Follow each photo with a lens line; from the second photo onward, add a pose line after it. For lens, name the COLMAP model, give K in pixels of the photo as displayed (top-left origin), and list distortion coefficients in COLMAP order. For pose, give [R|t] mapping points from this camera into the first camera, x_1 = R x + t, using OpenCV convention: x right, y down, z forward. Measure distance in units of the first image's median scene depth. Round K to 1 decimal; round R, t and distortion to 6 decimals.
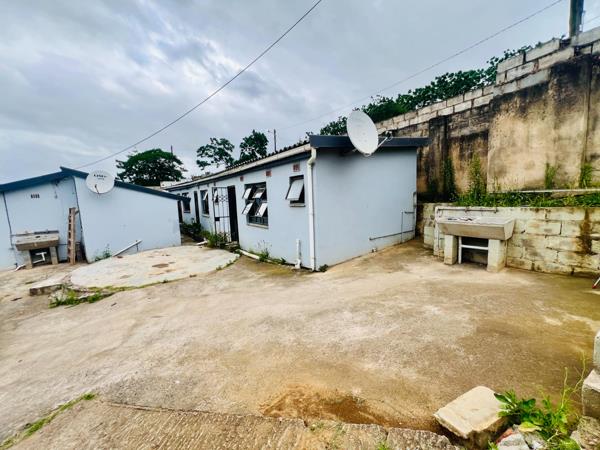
lens RADIAL K [[238.9, 0, 299.8], [0, 238.9, 223.3], [0, 0, 1]] dist [0.000609, 0.000263]
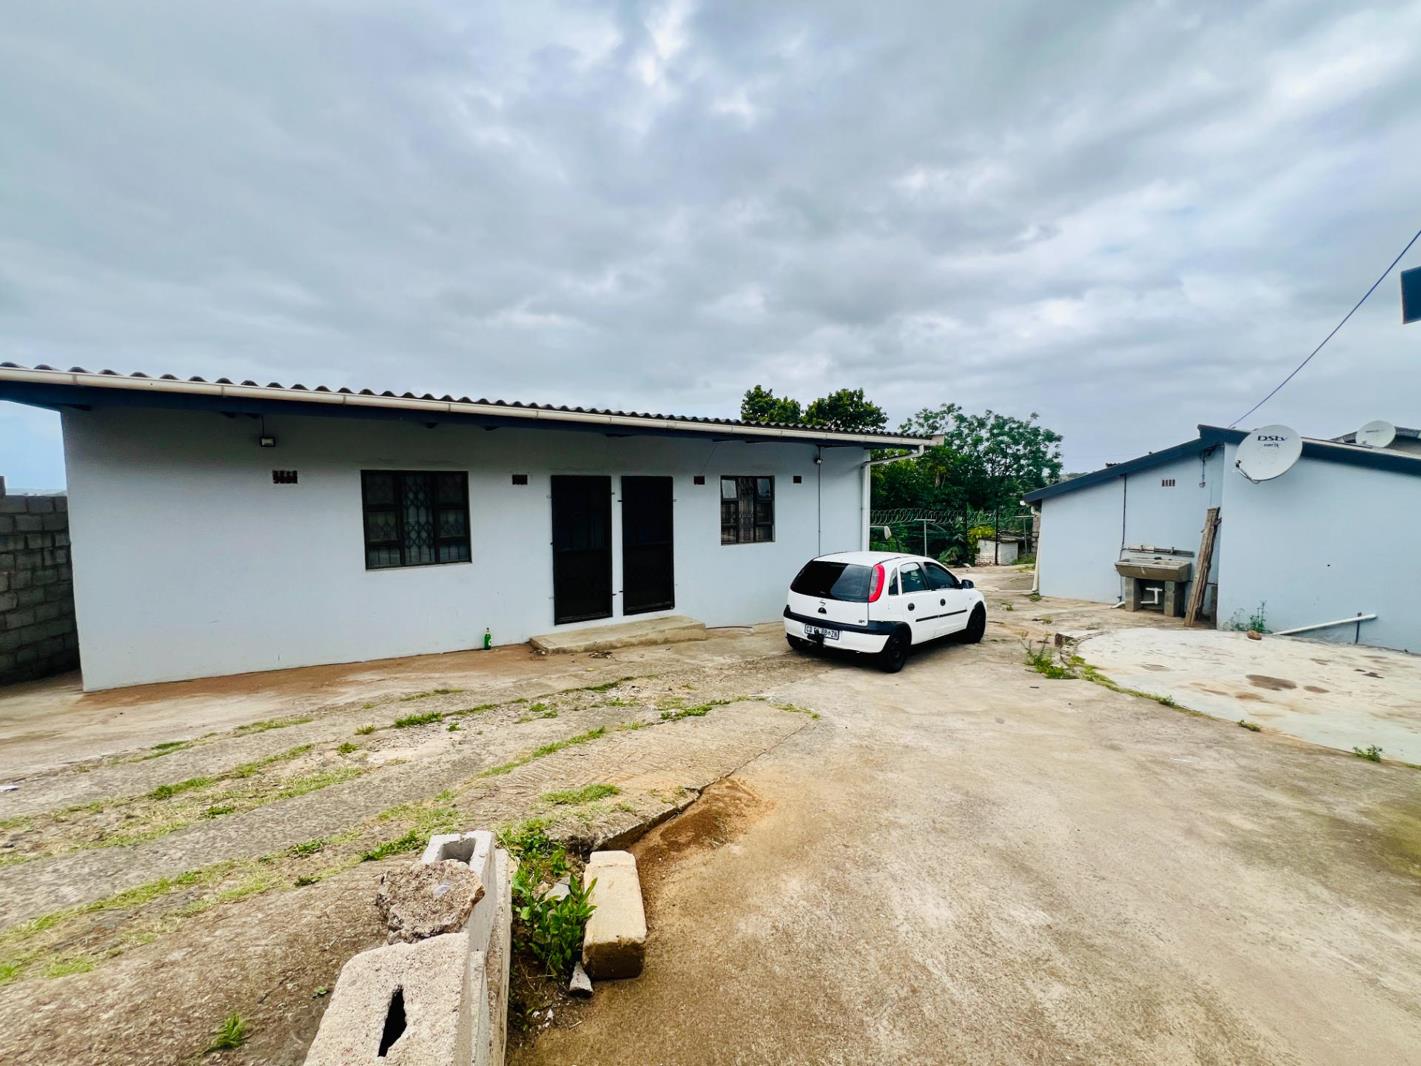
lens RADIAL K [[565.8, 0, 709.9], [0, 565.8, 529.0], [0, 0, 1]] dist [0.000609, 0.000263]
pose [[-0.190848, 0.100909, -0.976419, 0.533072], [-0.101423, 0.987351, 0.121863, -0.096636], [0.976366, 0.122289, -0.178200, 0.364767]]
